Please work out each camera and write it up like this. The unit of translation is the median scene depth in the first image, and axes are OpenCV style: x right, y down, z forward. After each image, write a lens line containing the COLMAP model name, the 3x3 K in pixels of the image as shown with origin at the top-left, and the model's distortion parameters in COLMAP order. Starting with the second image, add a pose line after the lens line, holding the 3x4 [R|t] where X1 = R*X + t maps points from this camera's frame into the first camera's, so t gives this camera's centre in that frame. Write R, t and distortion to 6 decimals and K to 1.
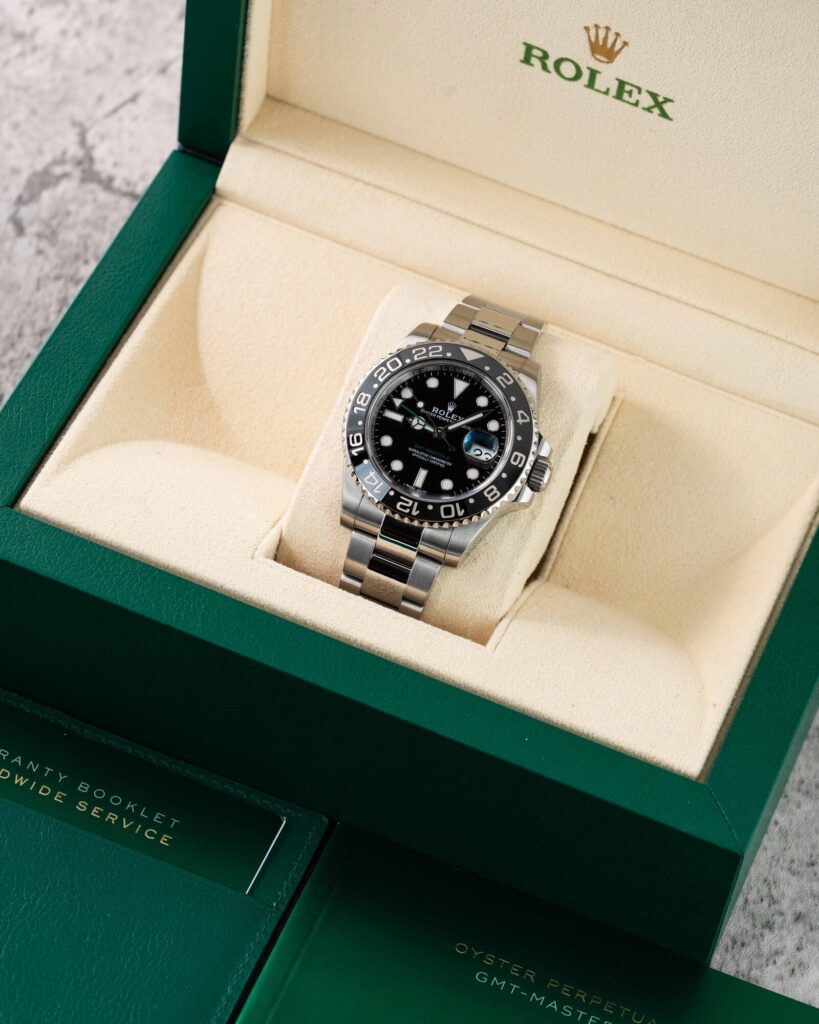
lens RADIAL K [[4744.9, 0, 410.7], [0, 4744.9, 514.9], [0, 0, 1]] dist [0.050115, 0.000000]
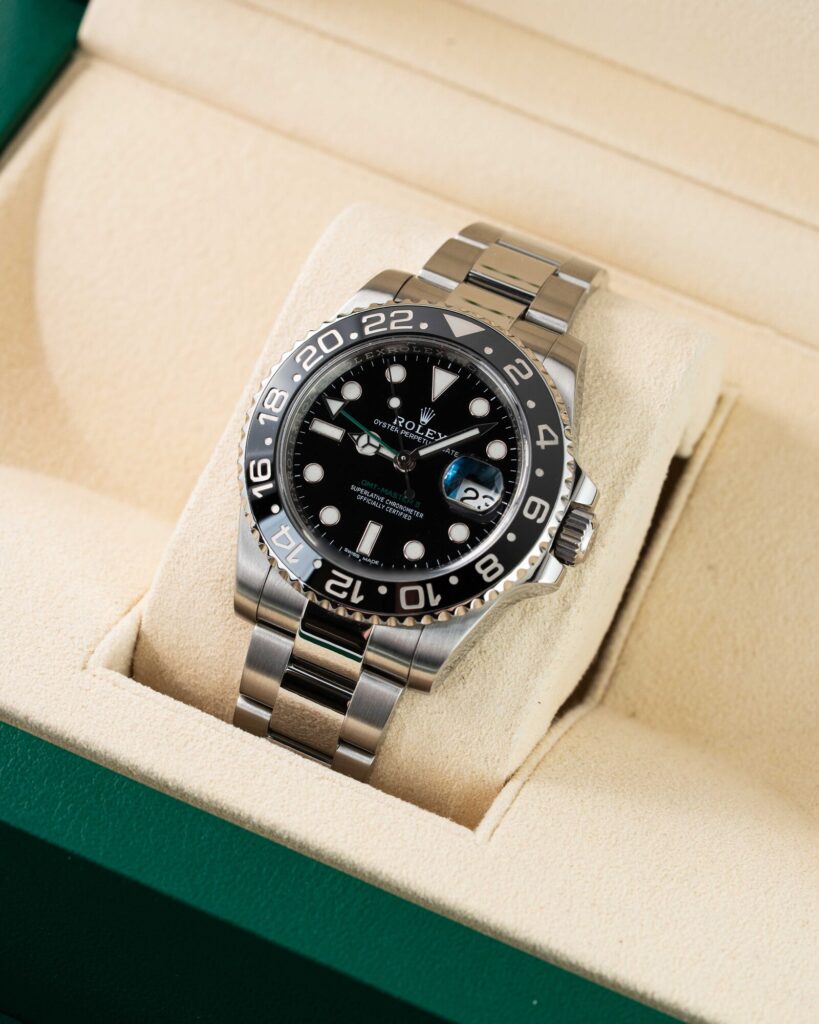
lens RADIAL K [[4744.9, 0, 406.3], [0, 4744.9, 507.4], [0, 0, 1]] dist [0.050115, 0.000000]
pose [[0.997850, 0.016990, -0.063306, 0.042358], [-0.015656, 0.999646, 0.021504, -0.023571], [0.063649, -0.020466, 0.997762, 0.410700]]
